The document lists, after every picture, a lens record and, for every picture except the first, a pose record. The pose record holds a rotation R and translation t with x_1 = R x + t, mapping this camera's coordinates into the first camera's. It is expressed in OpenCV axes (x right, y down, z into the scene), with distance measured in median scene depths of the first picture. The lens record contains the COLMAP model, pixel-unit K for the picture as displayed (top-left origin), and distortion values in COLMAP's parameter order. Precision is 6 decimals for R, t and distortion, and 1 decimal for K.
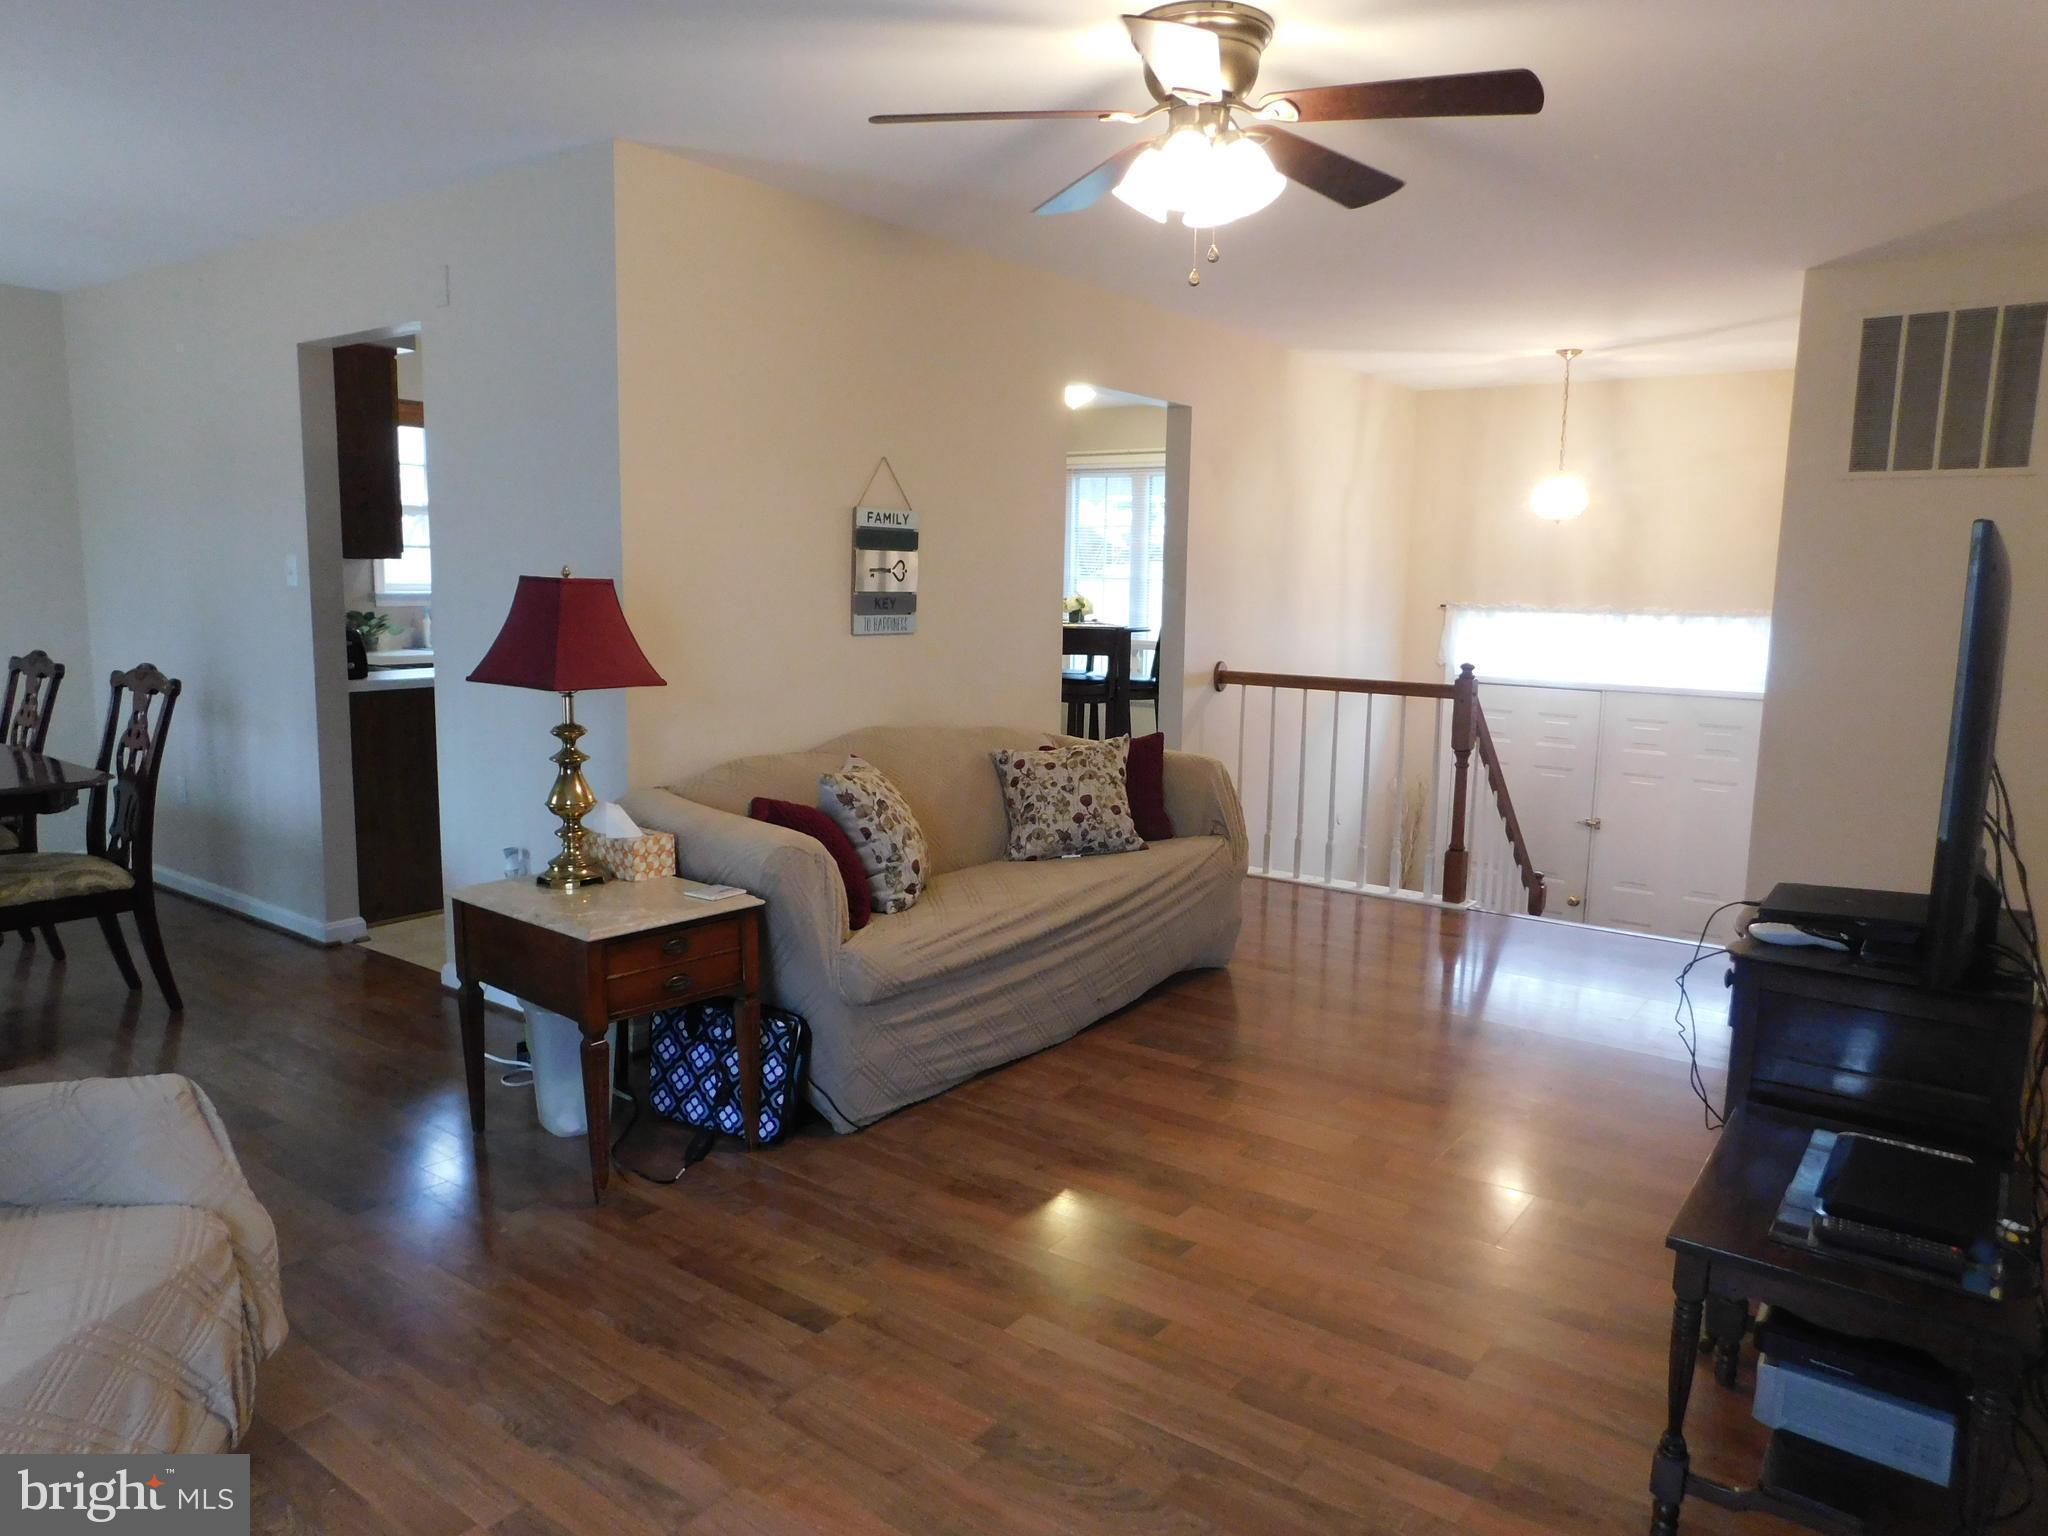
lens RADIAL K [[1374.1, 0, 1022.5], [0, 1374.1, 776.5], [0, 0, 1]] dist [-0.048925, 0.046887]
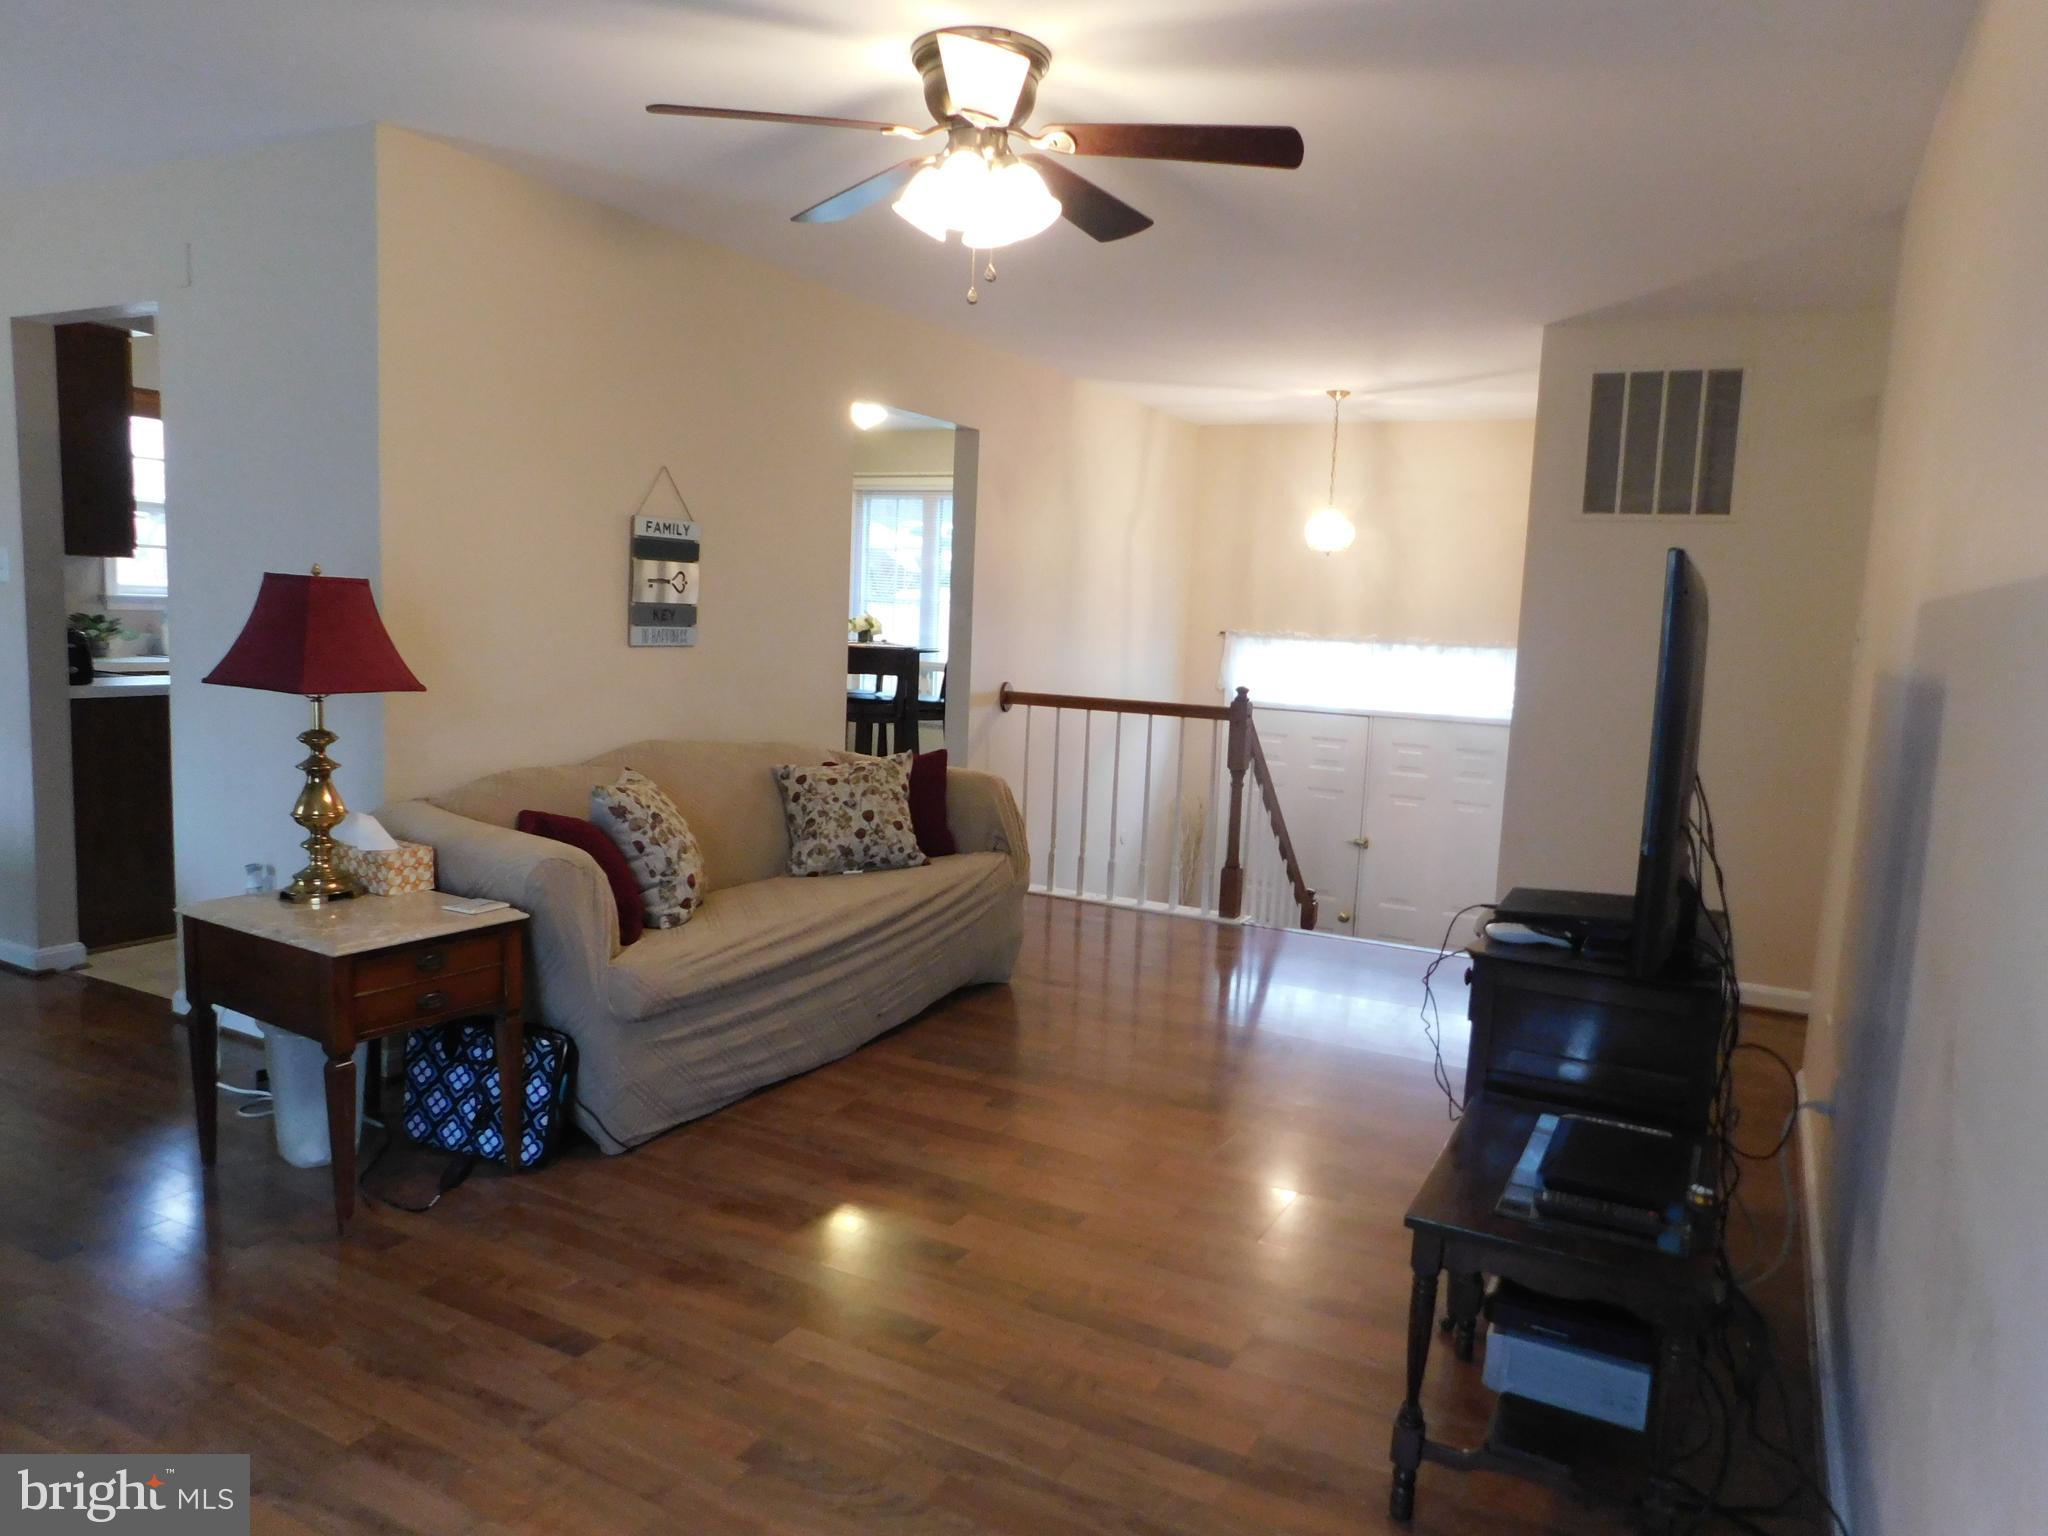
lens RADIAL K [[1374.1, 0, 1021.6], [0, 1374.1, 777.3], [0, 0, 1]] dist [-0.048925, 0.046887]
pose [[0.989119, 0.005319, 0.147019, 0.011447], [-0.002594, 0.999821, -0.018723, 0.009344], [-0.147092, 0.018138, 0.988956, -0.004480]]
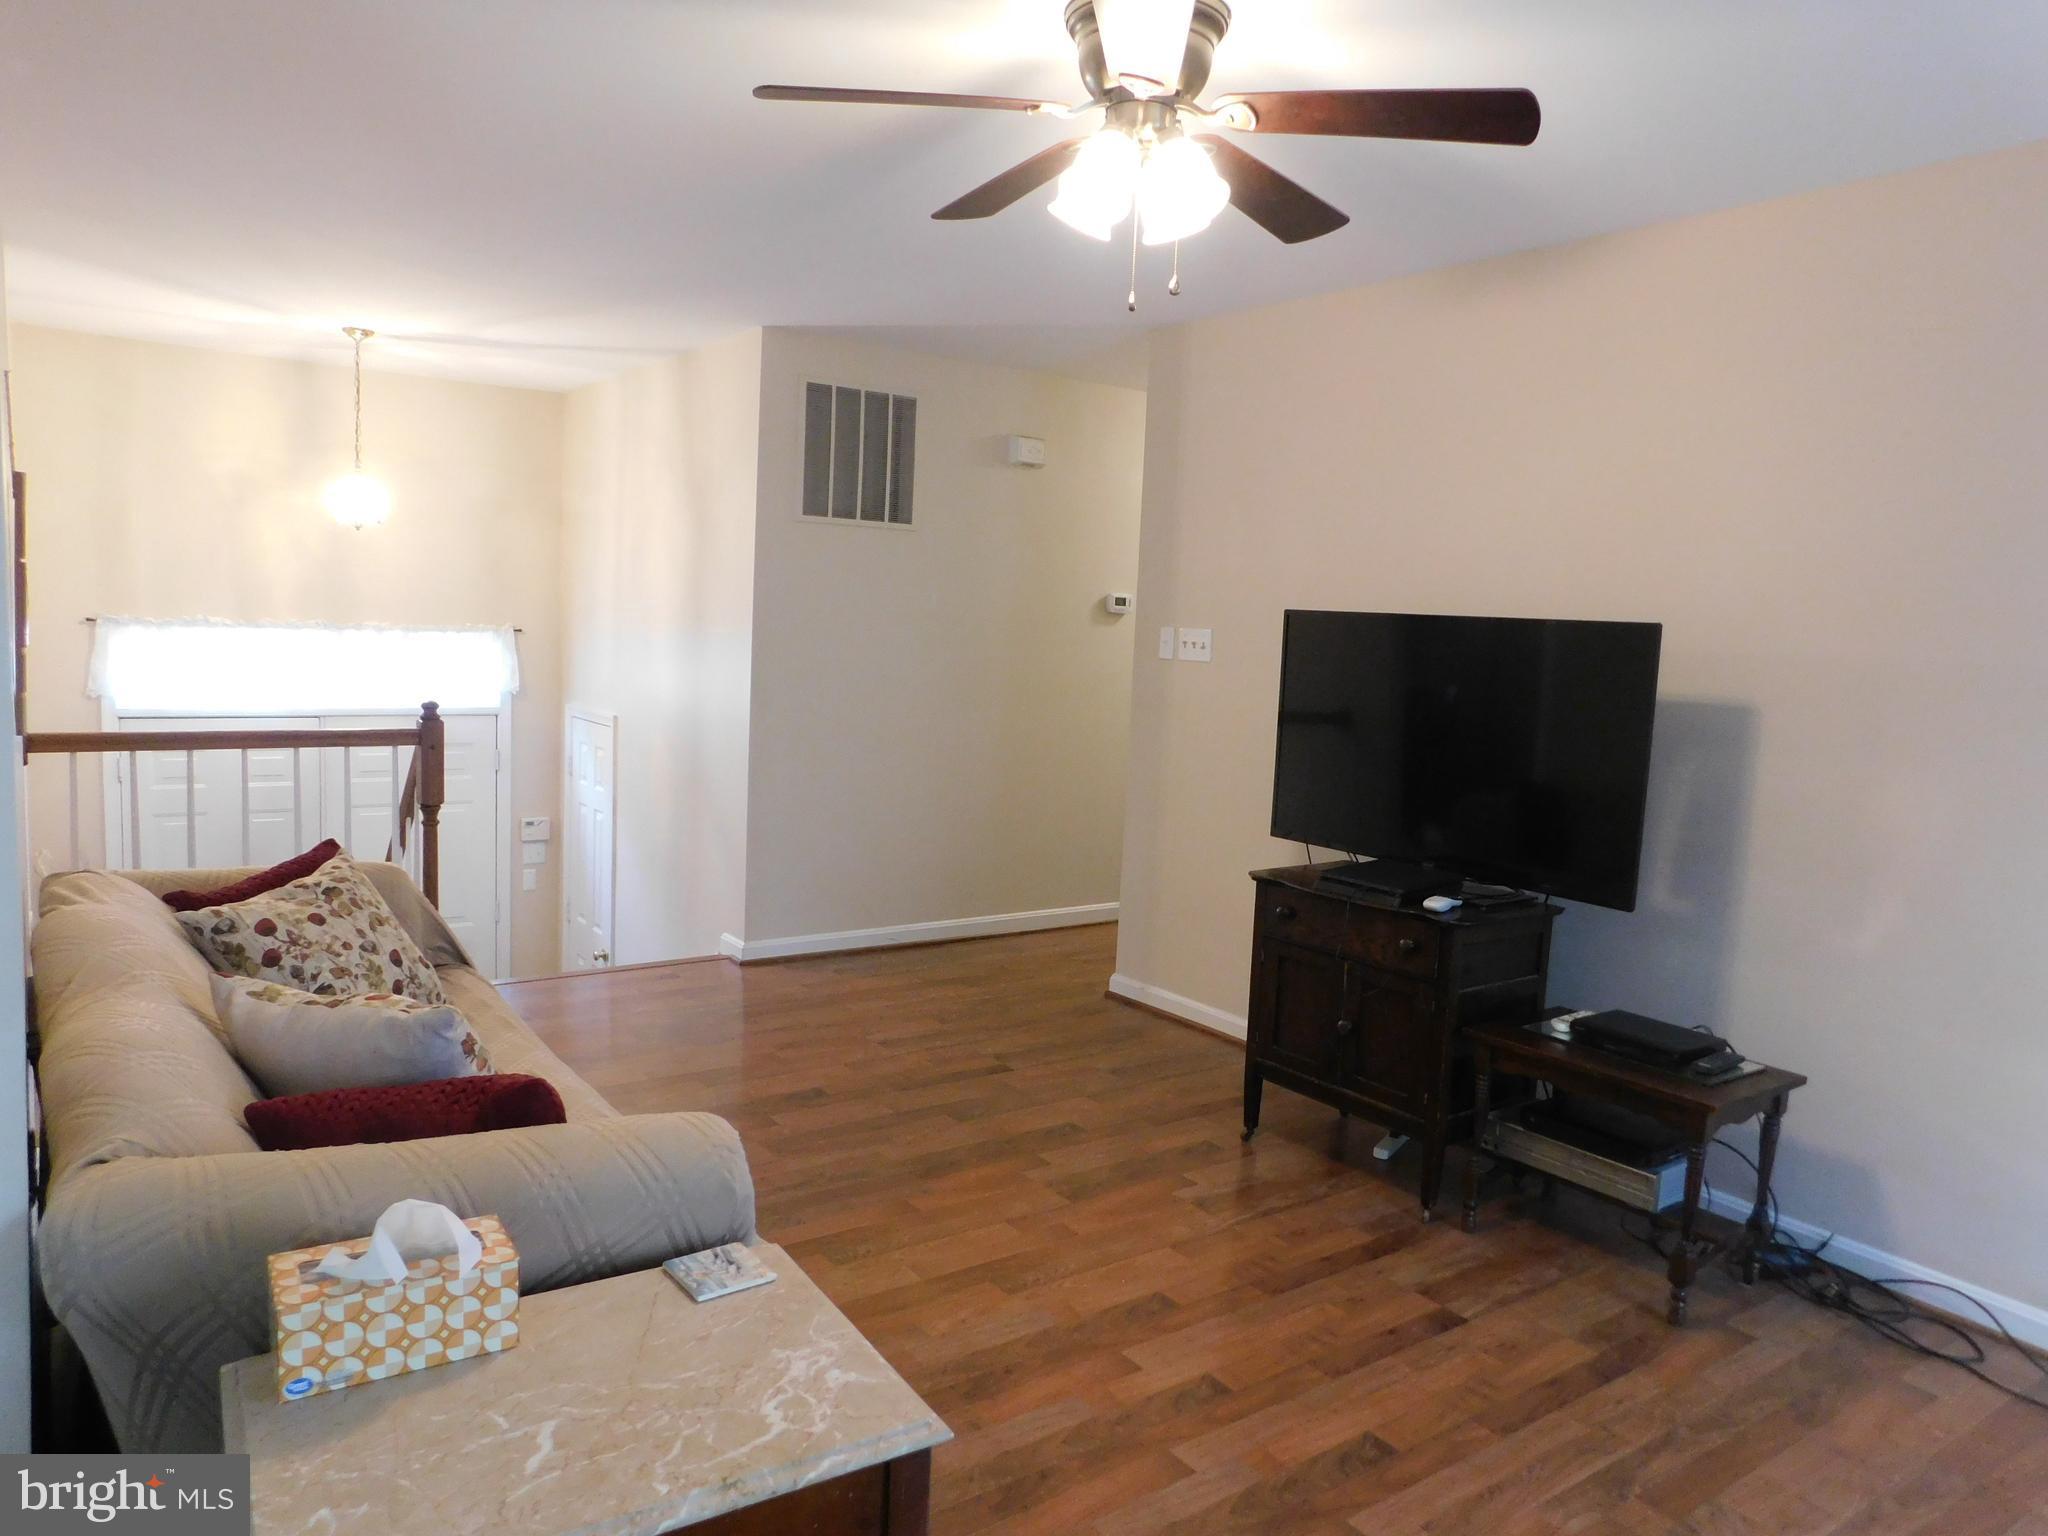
lens RADIAL K [[1374.1, 0, 1041.0], [0, 1374.1, 771.3], [0, 0, 1]] dist [-0.048925, 0.046887]
pose [[0.301016, -0.110370, 0.947211, -0.551526], [0.100233, 0.991440, 0.083670, -0.111944], [-0.948337, 0.069755, 0.309502, 0.599465]]
